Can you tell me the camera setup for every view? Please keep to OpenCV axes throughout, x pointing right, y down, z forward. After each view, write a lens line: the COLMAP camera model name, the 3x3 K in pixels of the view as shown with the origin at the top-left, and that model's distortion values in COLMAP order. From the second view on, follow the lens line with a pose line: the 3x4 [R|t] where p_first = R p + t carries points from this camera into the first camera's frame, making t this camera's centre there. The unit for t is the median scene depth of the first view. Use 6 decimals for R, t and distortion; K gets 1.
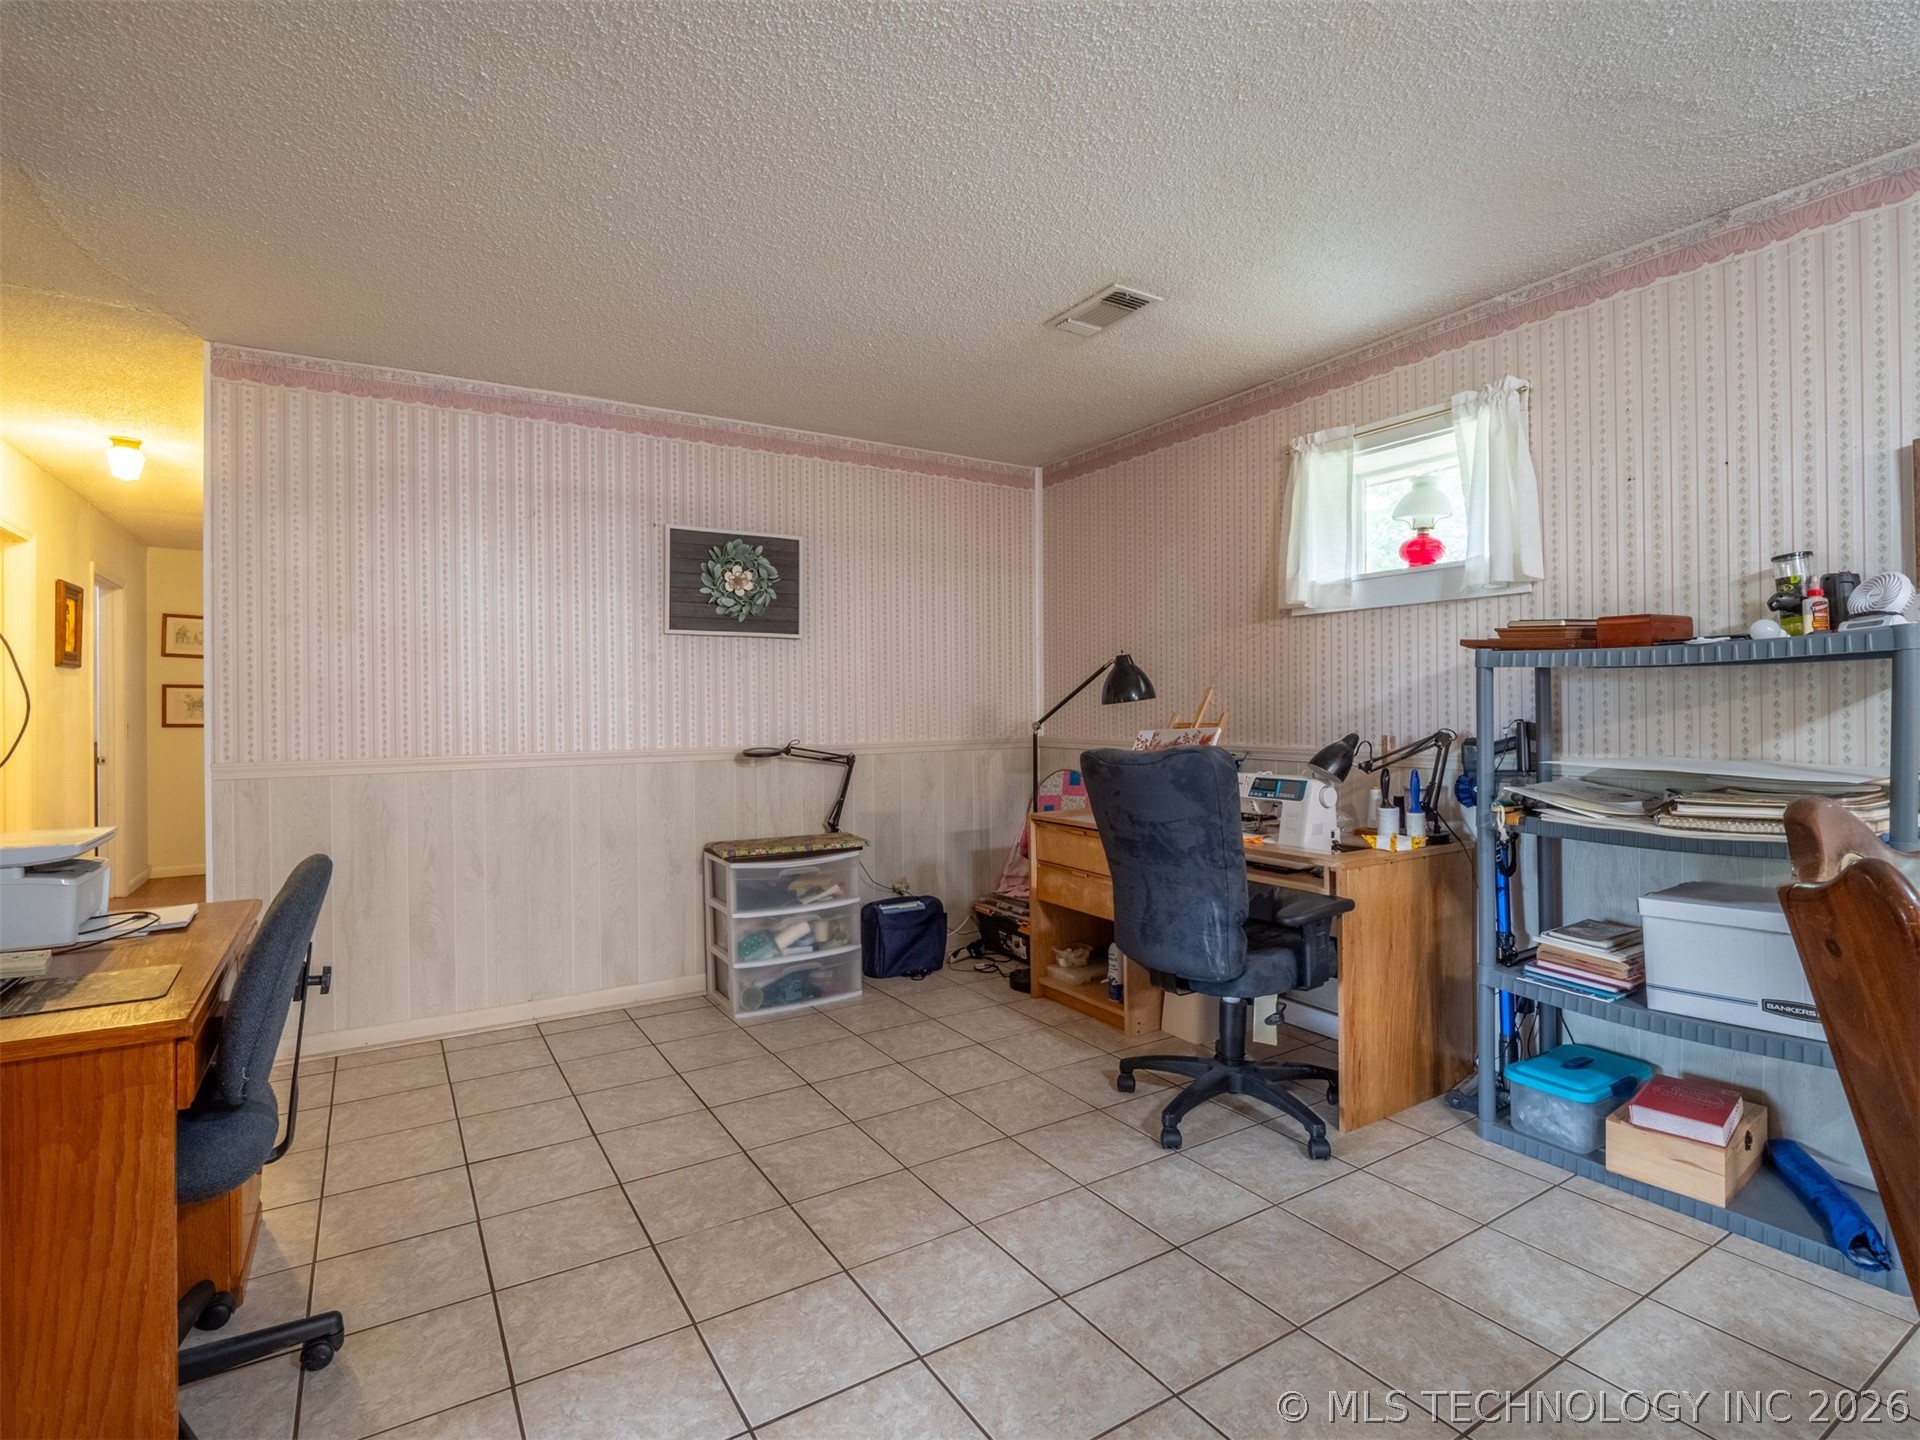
lens RADIAL K [[933.8, 0, 957.9], [0, 933.8, 711.8], [0, 0, 1]] dist [0.003493, -0.016057]
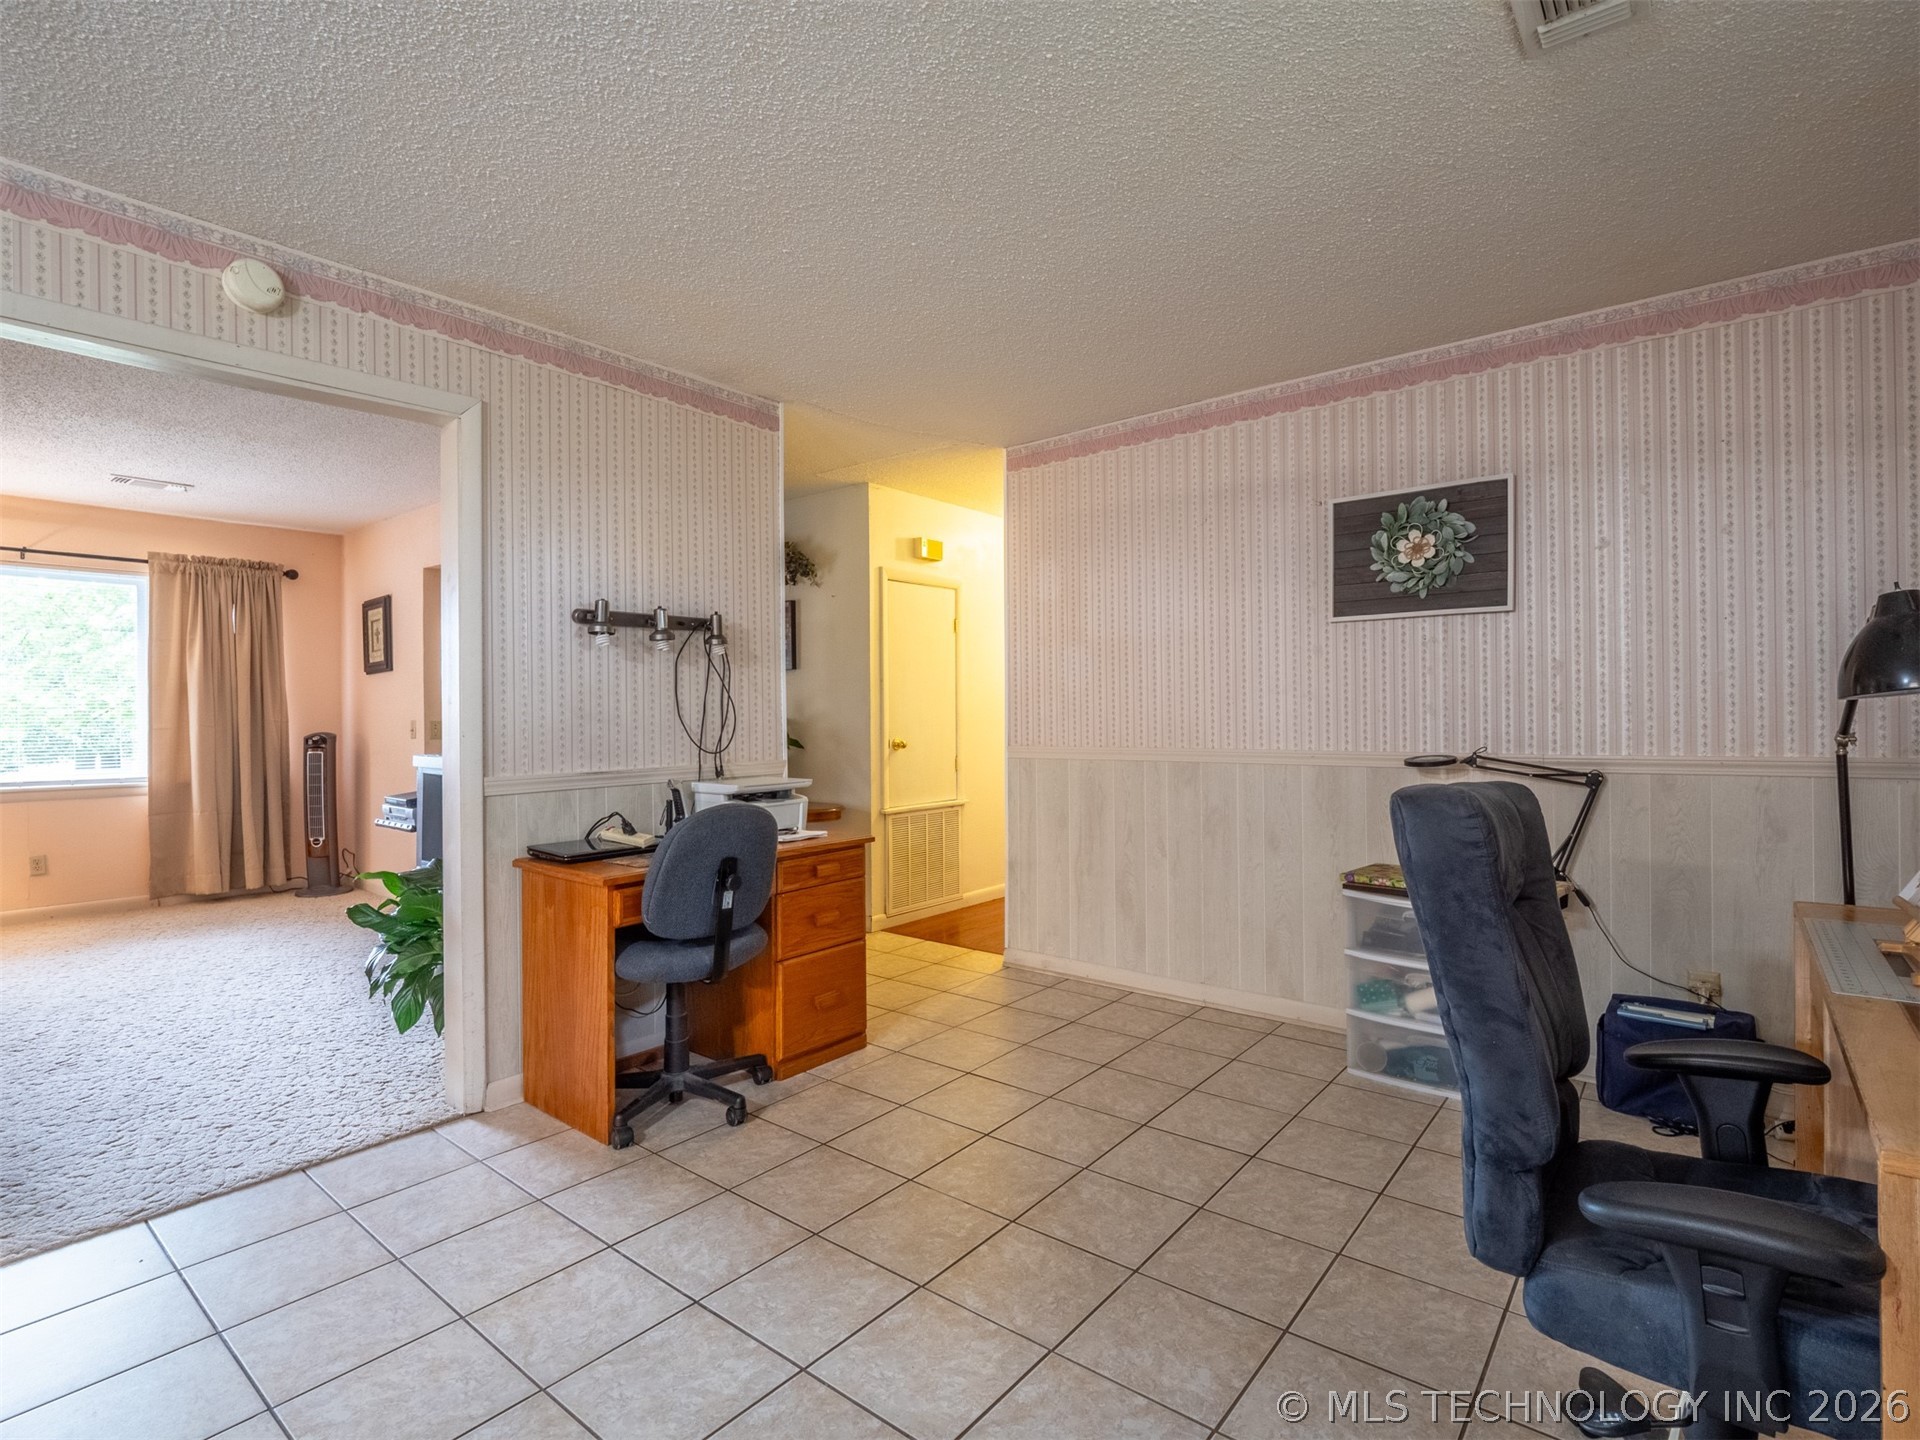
lens RADIAL K [[933.8, 0, 957.9], [0, 933.8, 711.8], [0, 0, 1]] dist [0.003493, -0.016057]
pose [[0.331365, 0.005391, -0.943487, 0.426964], [0.003982, 0.999967, 0.007112, -0.005669], [0.943494, -0.006113, 0.331333, 0.375885]]
